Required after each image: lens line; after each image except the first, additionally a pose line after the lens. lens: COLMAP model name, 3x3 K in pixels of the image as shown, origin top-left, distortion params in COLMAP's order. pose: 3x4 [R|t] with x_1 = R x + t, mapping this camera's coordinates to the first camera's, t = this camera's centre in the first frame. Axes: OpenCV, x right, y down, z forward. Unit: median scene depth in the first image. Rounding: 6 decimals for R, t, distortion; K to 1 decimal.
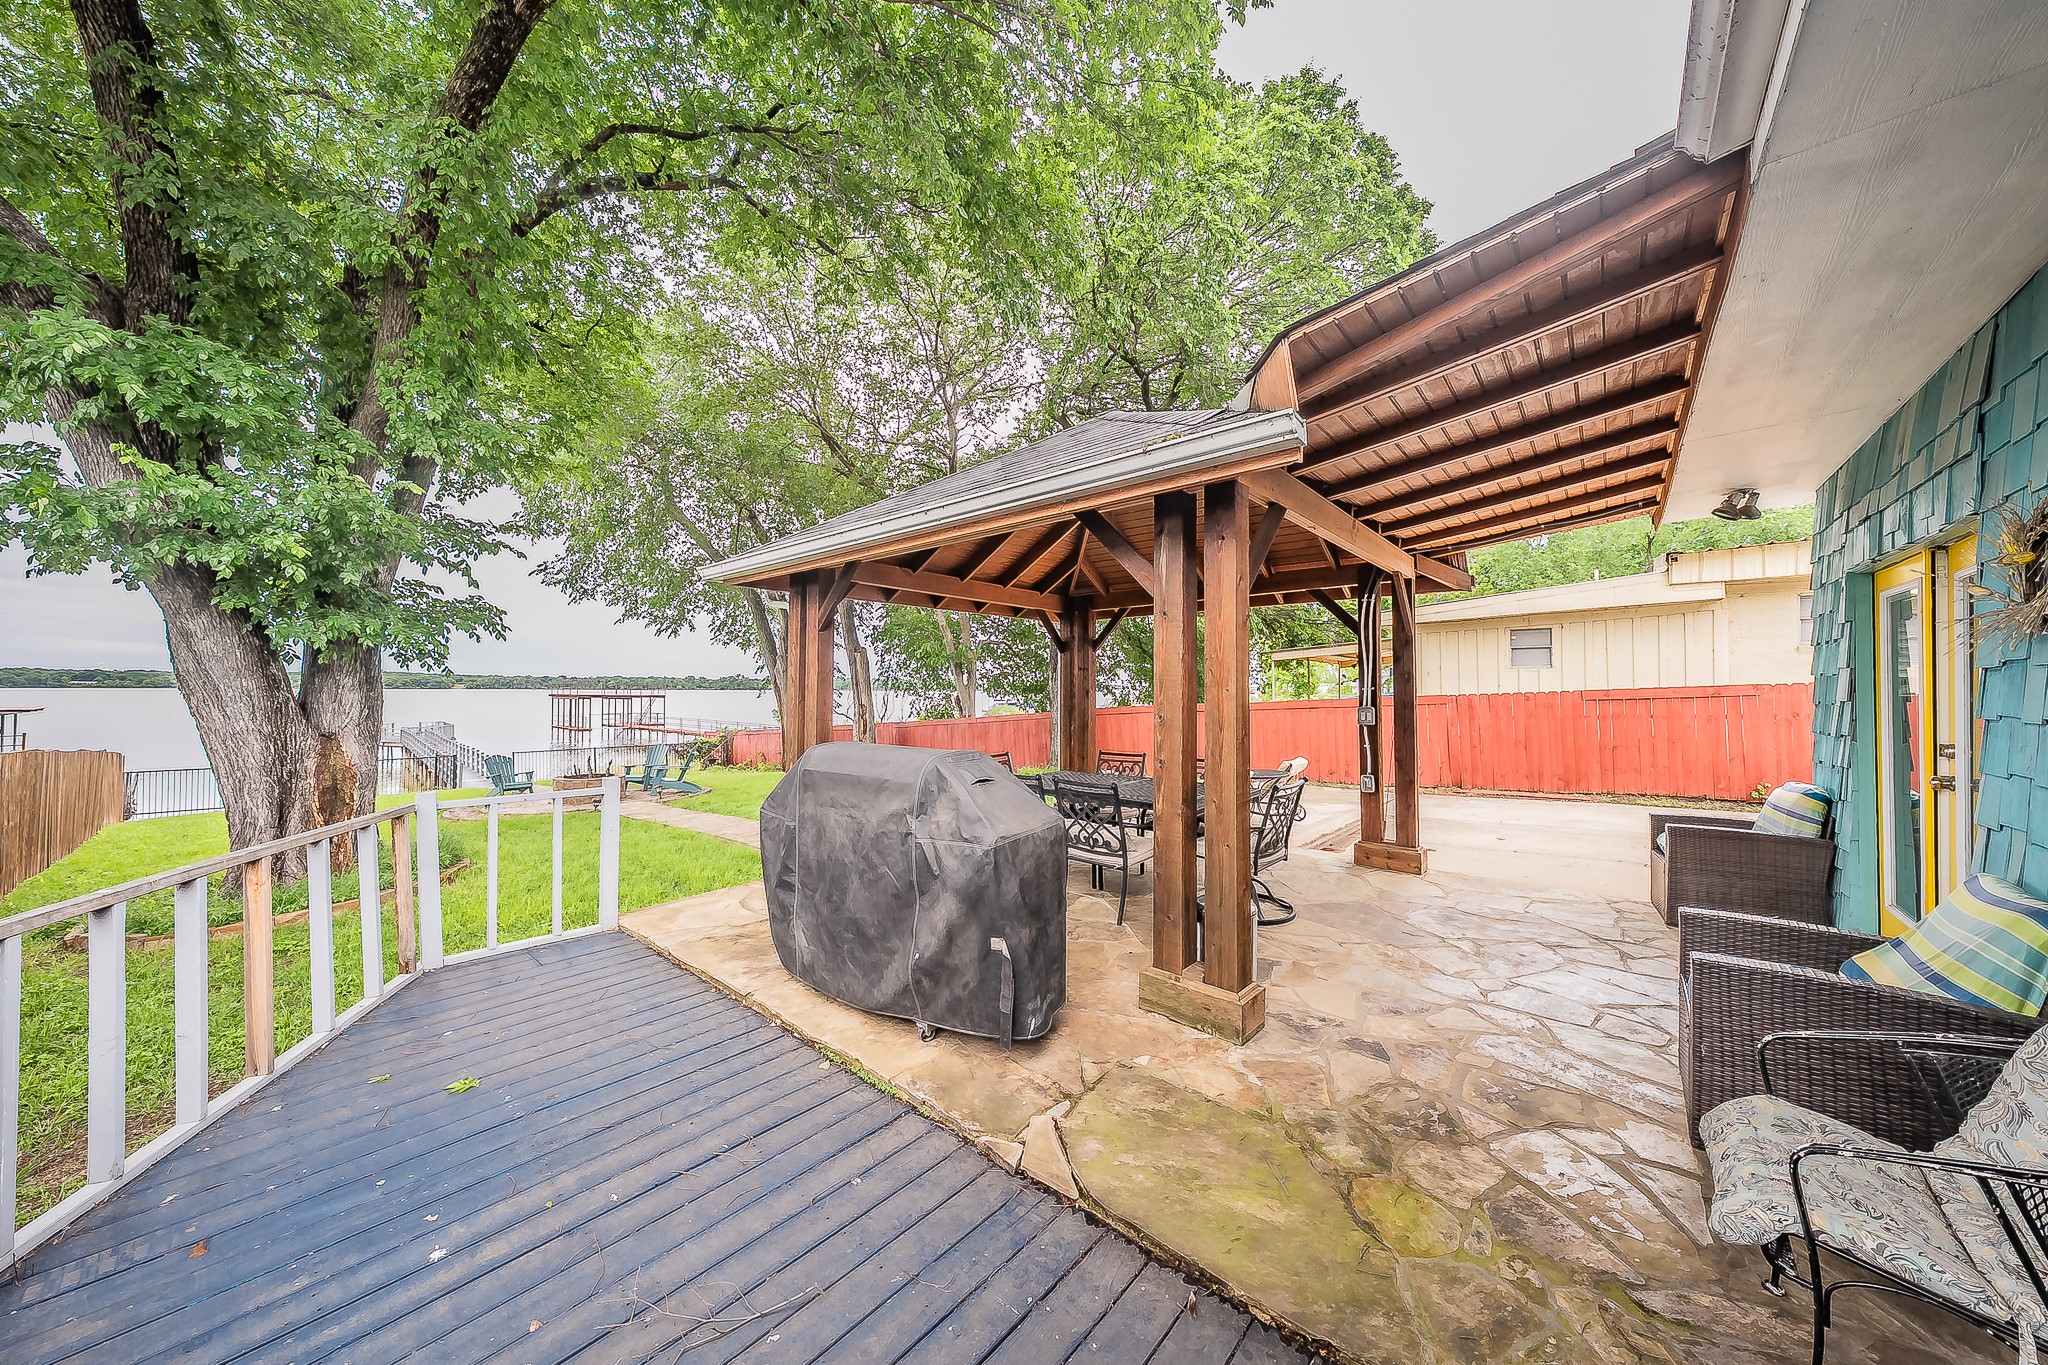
lens RADIAL K [[689.6, 0, 1024.0], [0, 689.6, 682.5], [0, 0, 1]] dist [0.000174, 0.000154]
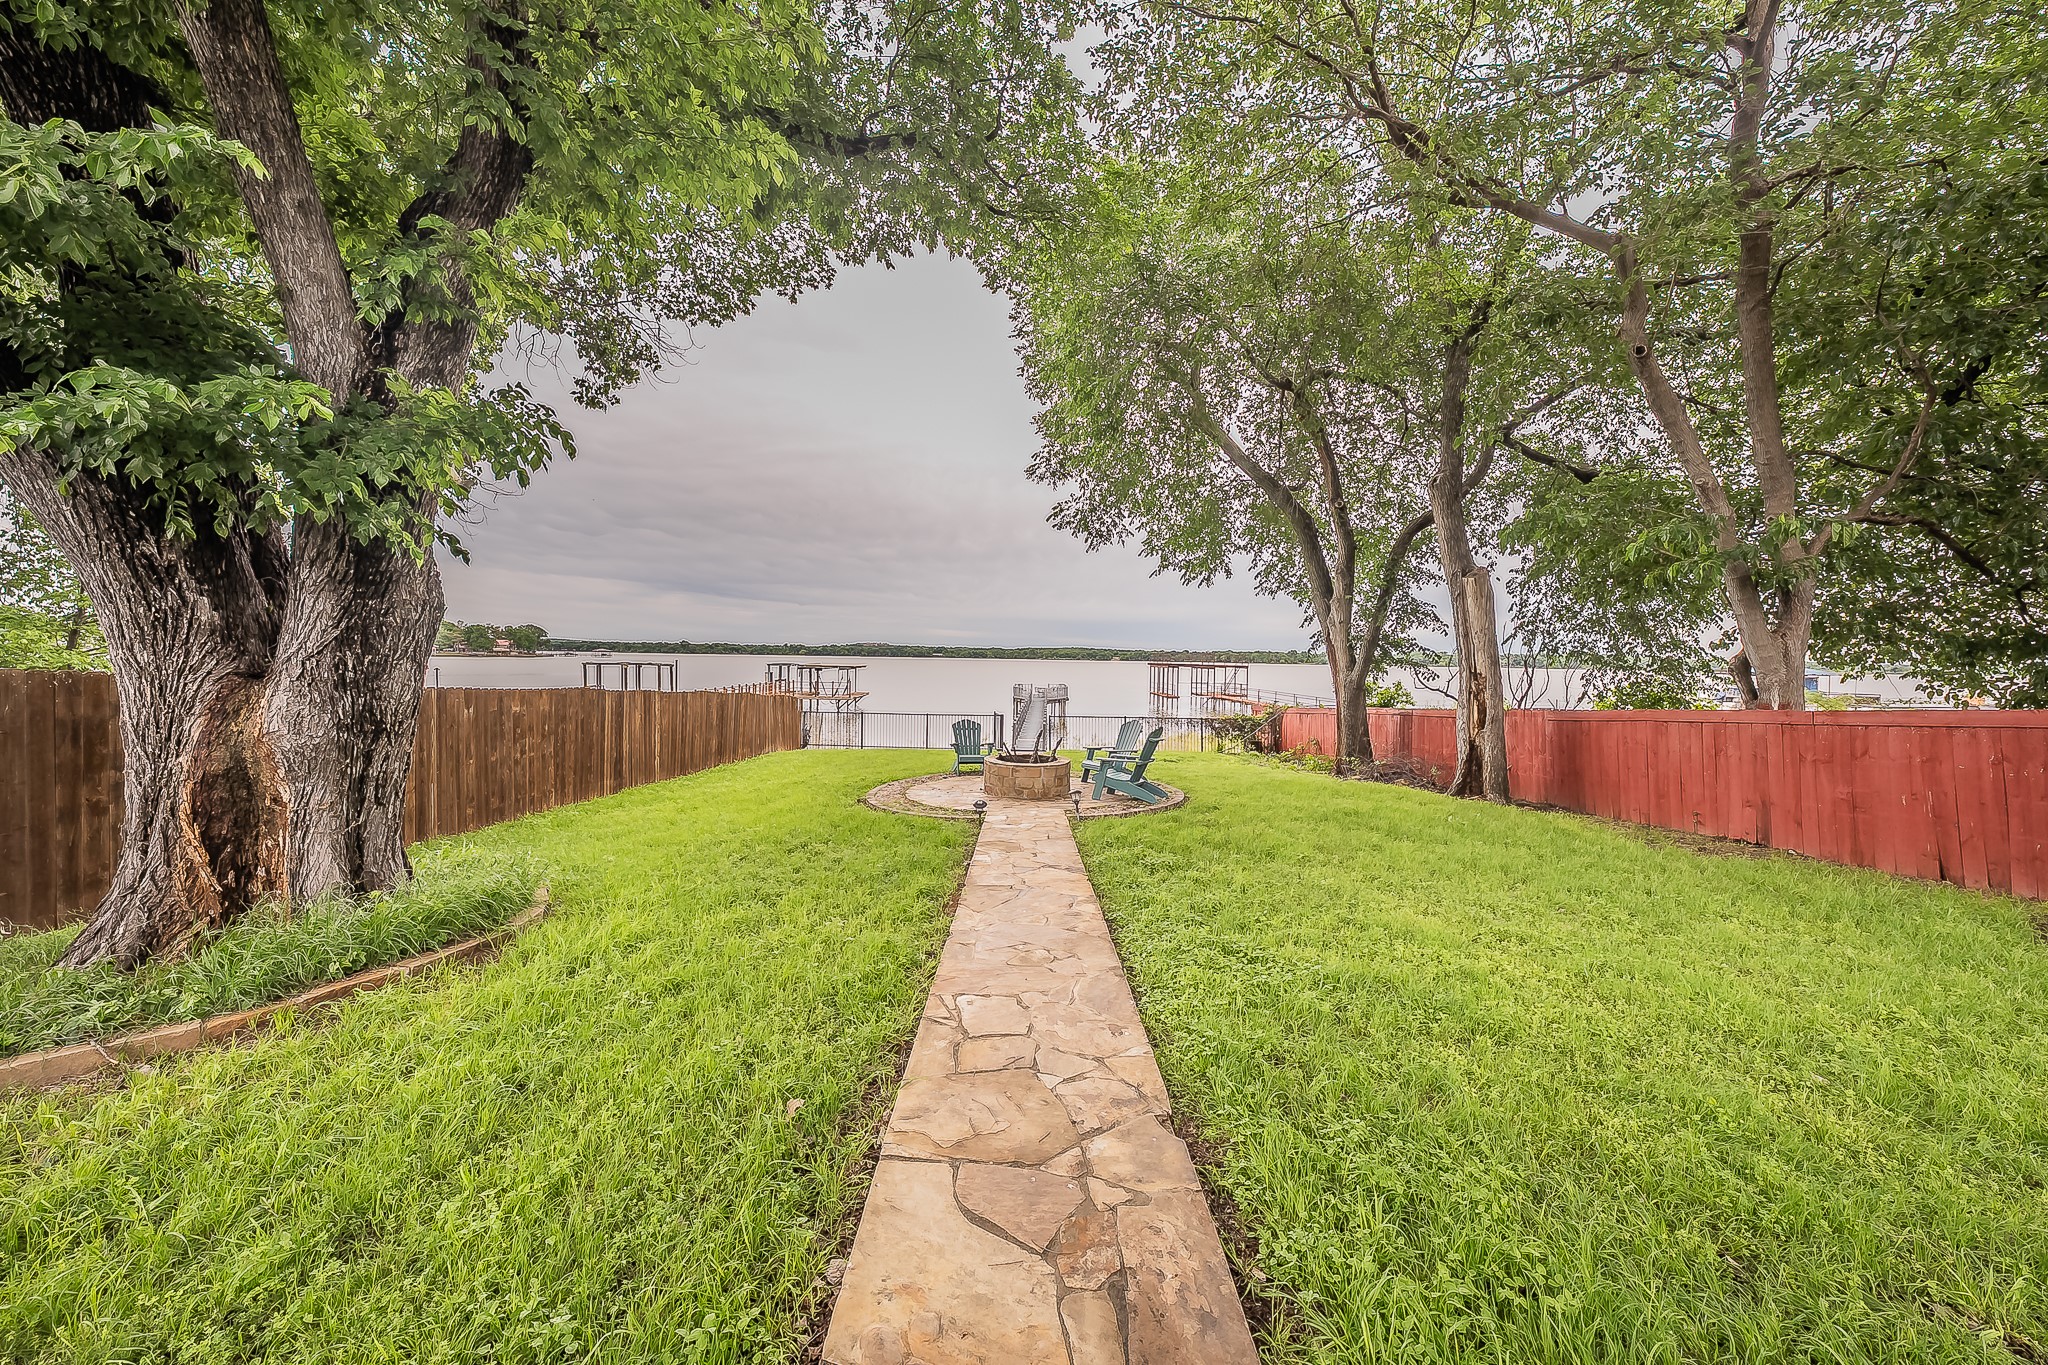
lens RADIAL K [[720.5, 0, 989.6], [0, 720.5, 668.1], [0, 0, 1]] dist [0.000455, 0.000058]
pose [[0.669446, 0.019054, -0.742617, -0.052845], [-0.005901, 0.999776, 0.020332, 0.013781], [0.742838, -0.009229, 0.669408, 0.253066]]
